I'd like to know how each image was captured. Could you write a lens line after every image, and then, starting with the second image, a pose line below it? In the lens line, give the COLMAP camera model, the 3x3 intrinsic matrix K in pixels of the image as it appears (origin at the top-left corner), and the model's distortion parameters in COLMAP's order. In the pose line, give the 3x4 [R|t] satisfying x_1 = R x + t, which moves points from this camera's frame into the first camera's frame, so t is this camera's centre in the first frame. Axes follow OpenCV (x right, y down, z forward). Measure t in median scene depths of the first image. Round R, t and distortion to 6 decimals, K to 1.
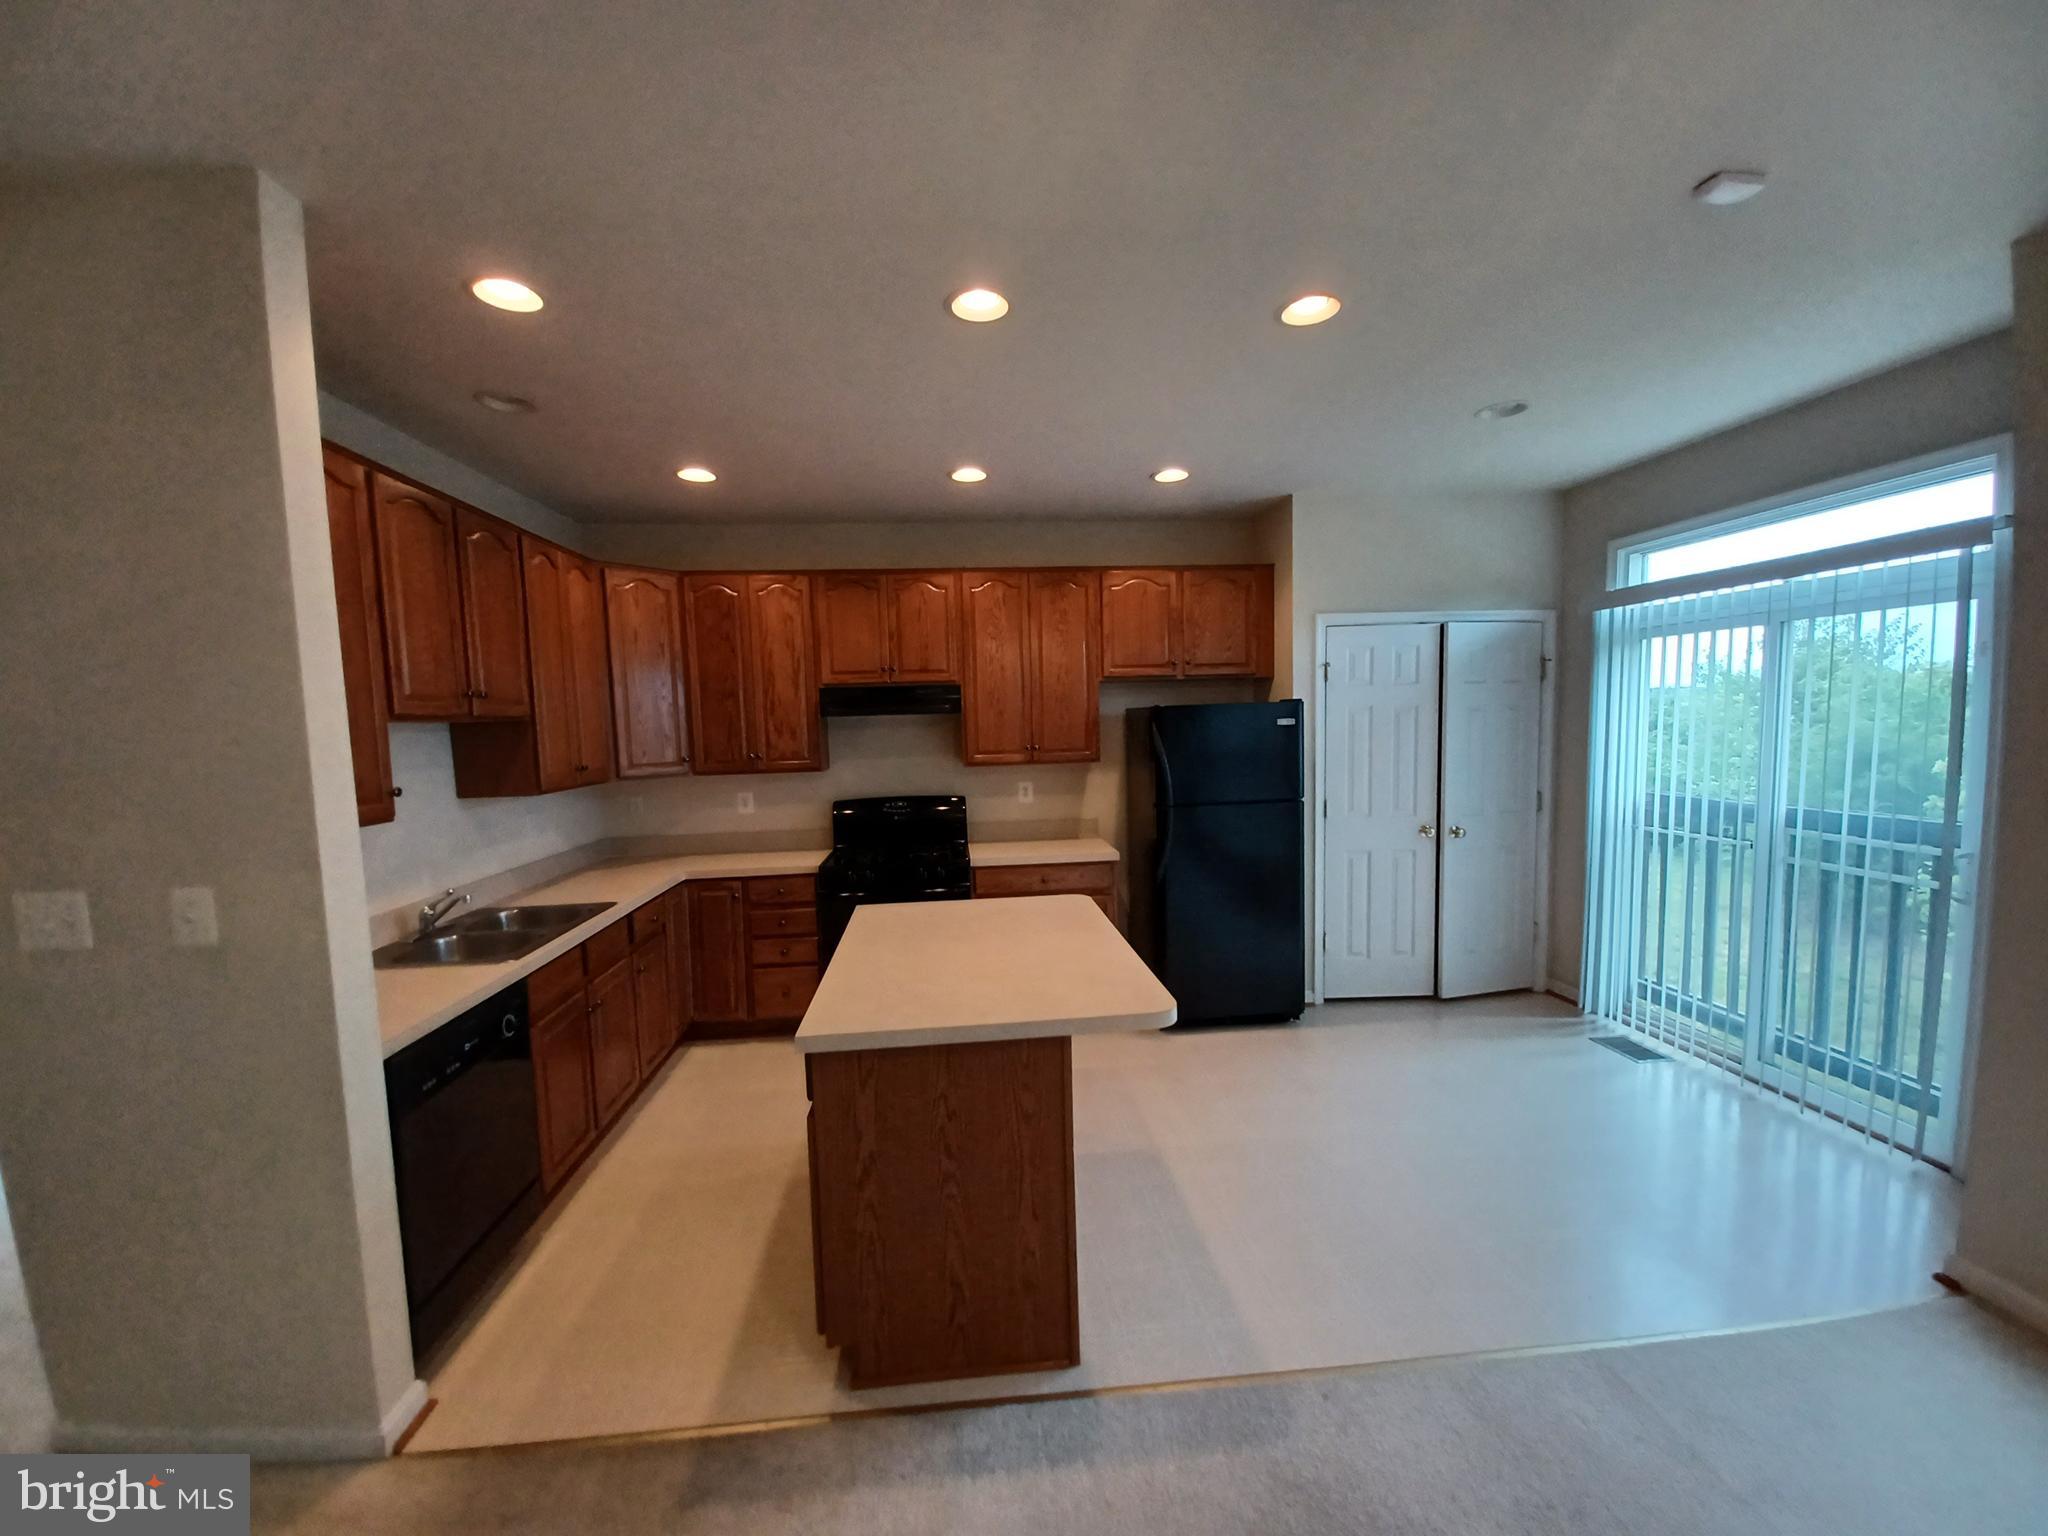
lens RADIAL K [[800.3, 0, 1019.8], [0, 800.3, 786.6], [0, 0, 1]] dist [0.002519, -0.004073]
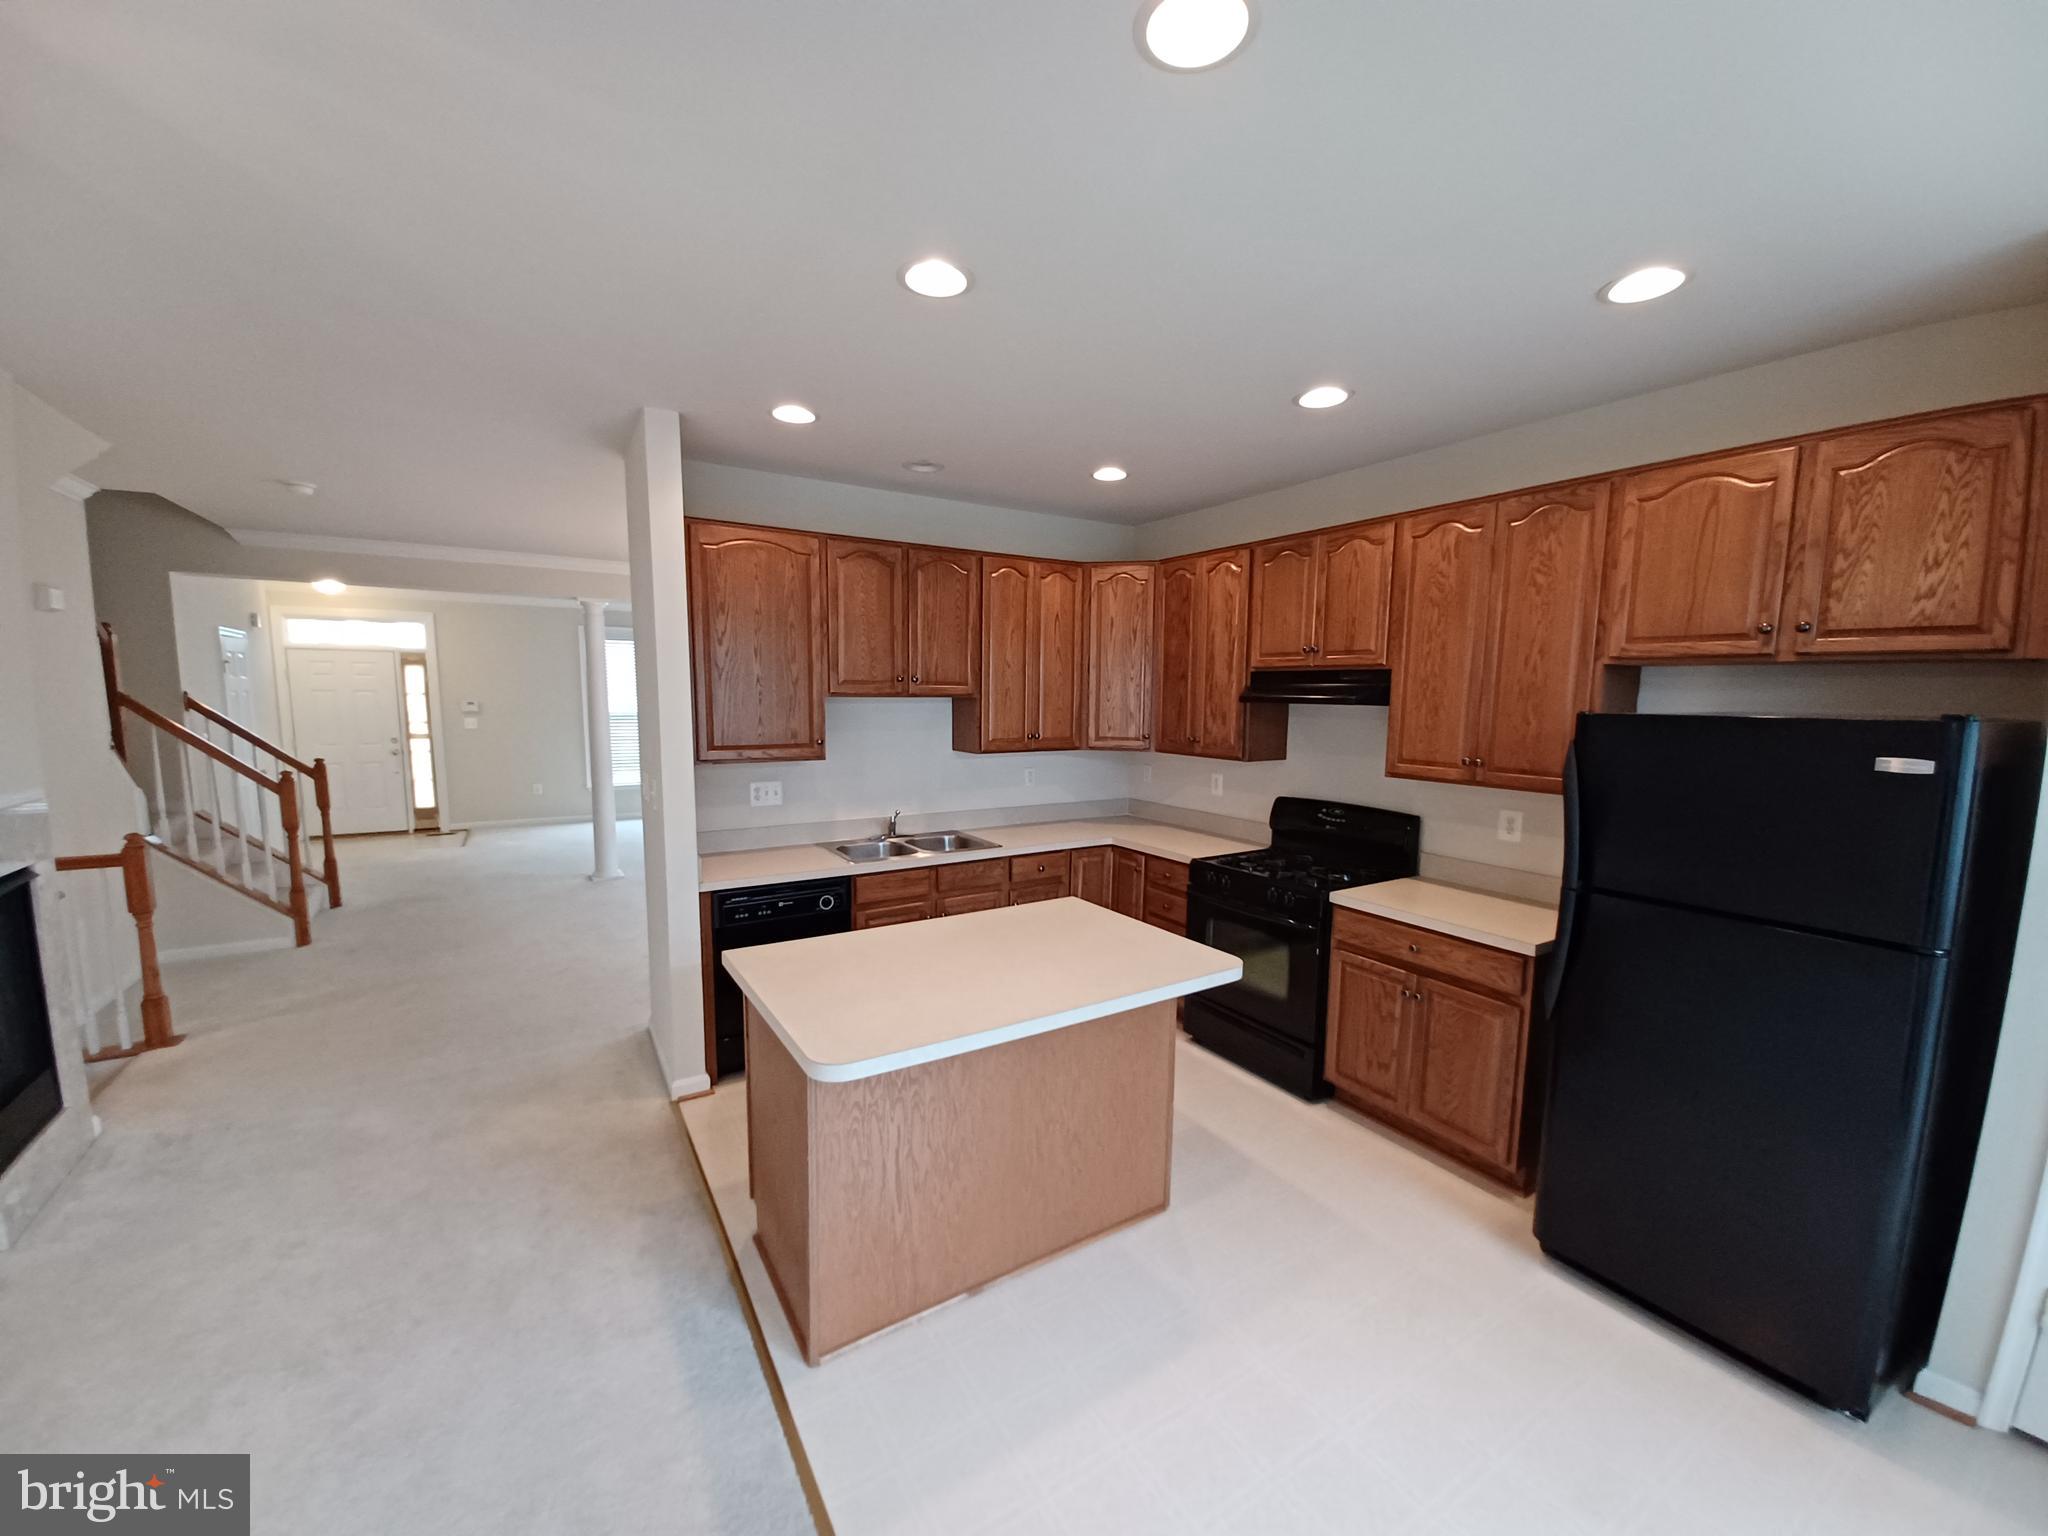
lens RADIAL K [[797.5, 0, 1021.8], [0, 797.5, 788.9], [0, 0, 1]] dist [-0.000955, -0.003209]
pose [[0.449714, 0.140437, -0.882063, 0.506439], [-0.098071, 0.989354, 0.107518, -0.068863], [0.887772, 0.038153, 0.458699, 0.388367]]
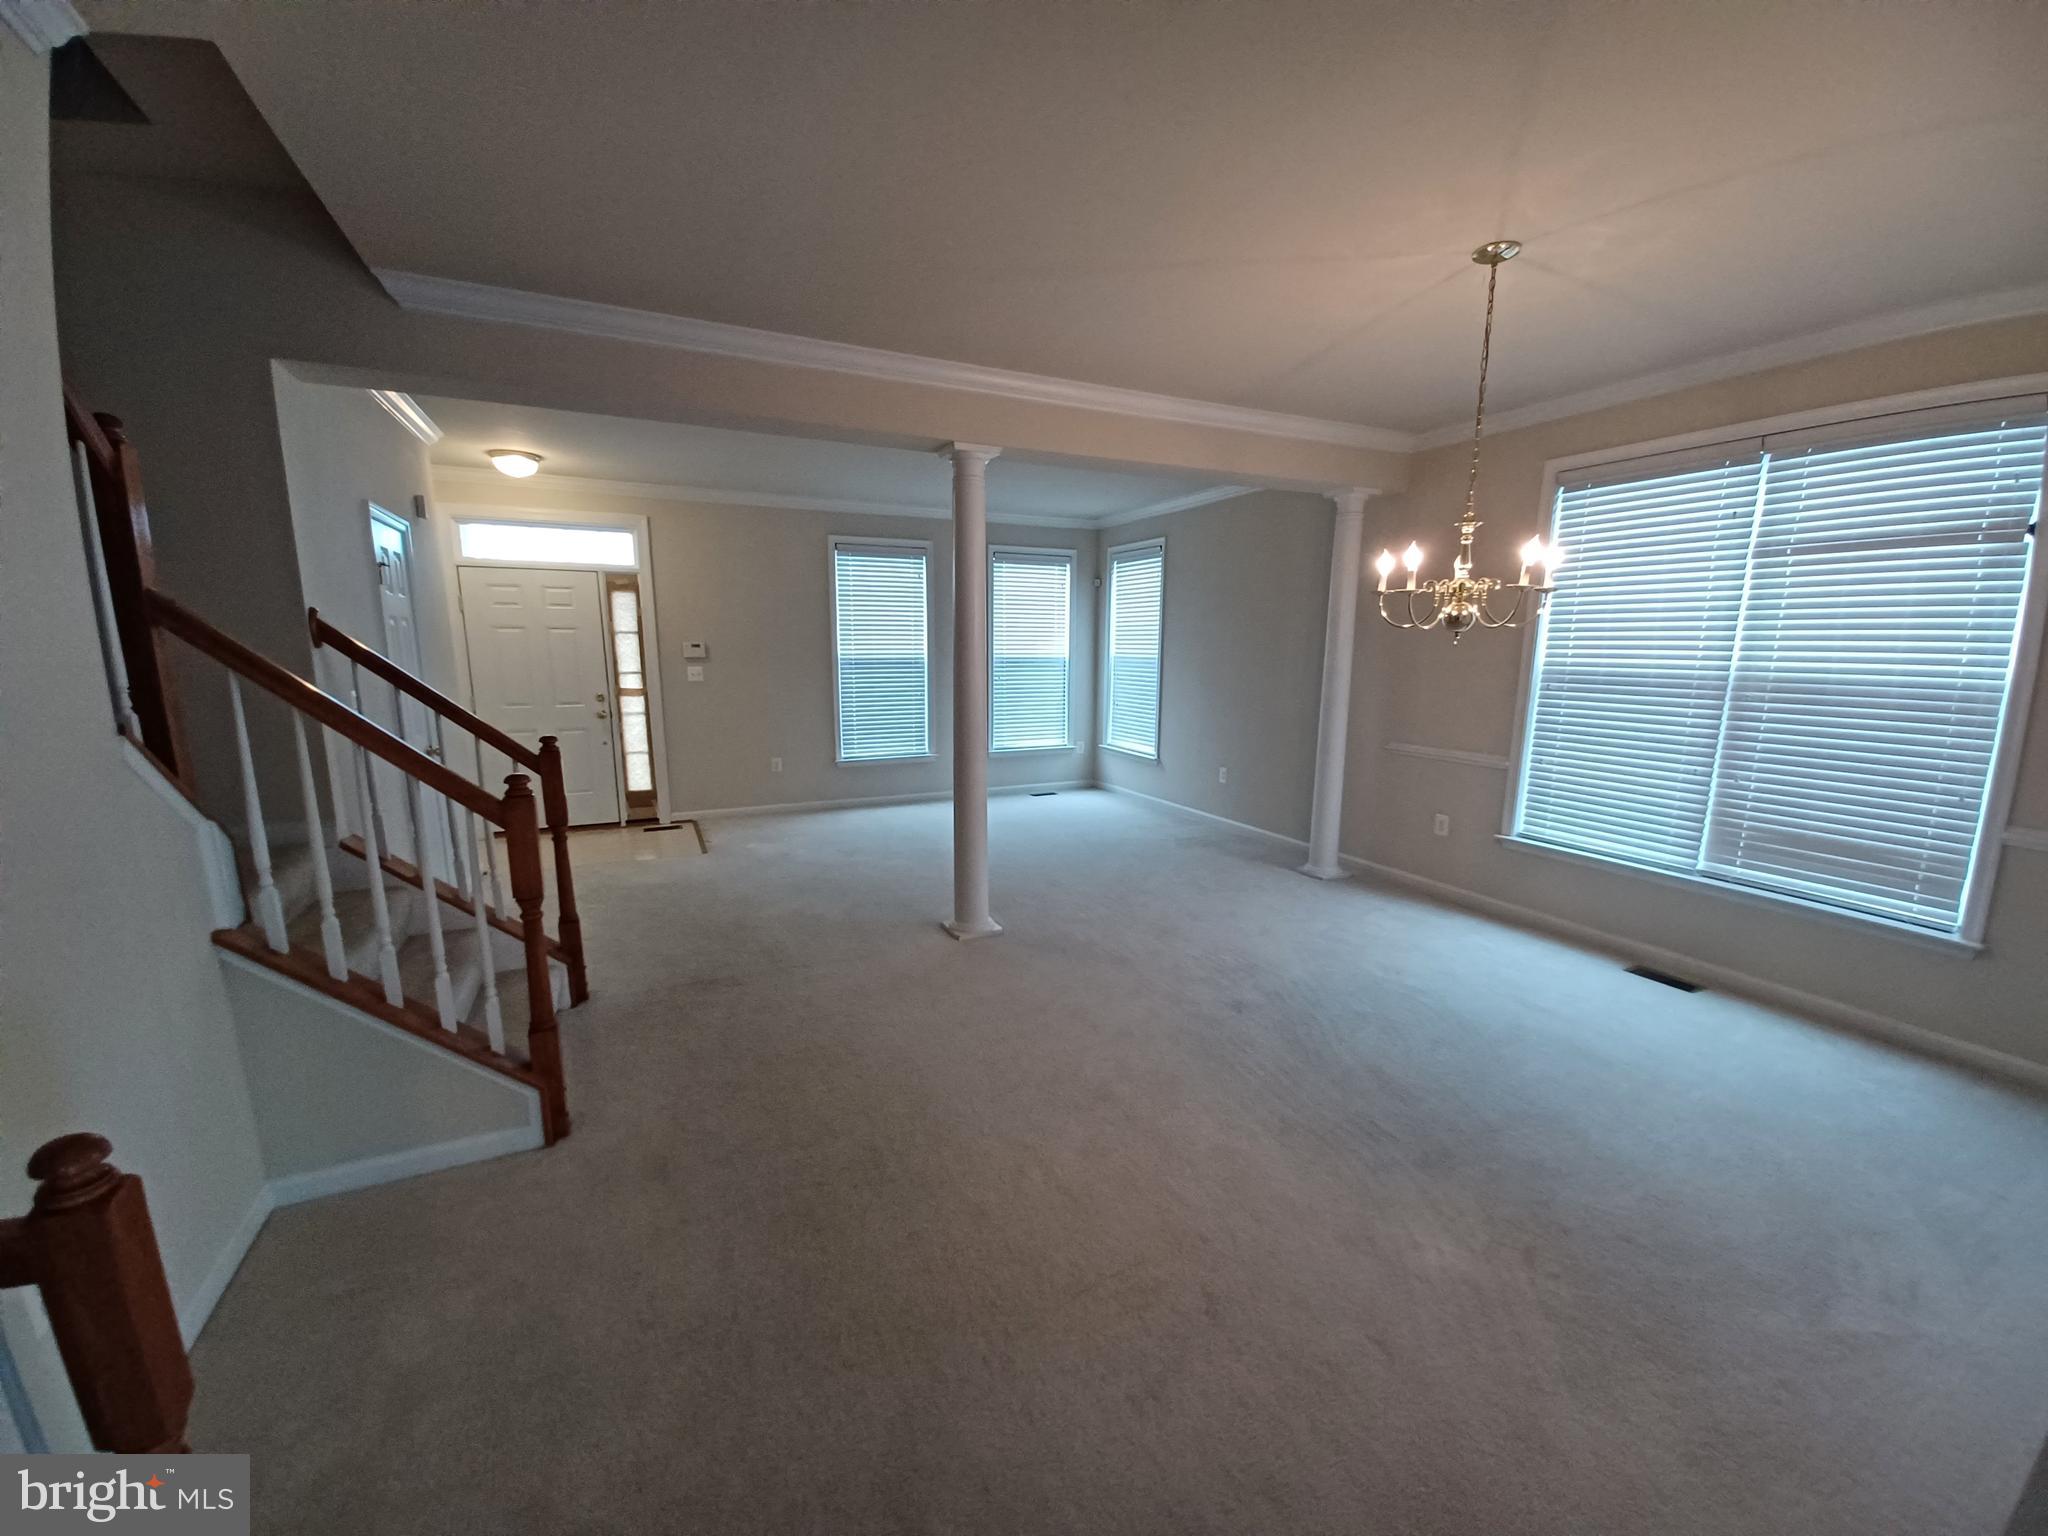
lens RADIAL K [[800.3, 0, 1023.0], [0, 800.3, 791.9], [0, 0, 1]] dist [0.002519, -0.004073]
pose [[0.345371, 0.200584, -0.916780, -0.506393], [-0.091934, 0.979424, 0.179657, 0.030309], [0.933953, 0.022235, 0.356705, 0.056327]]
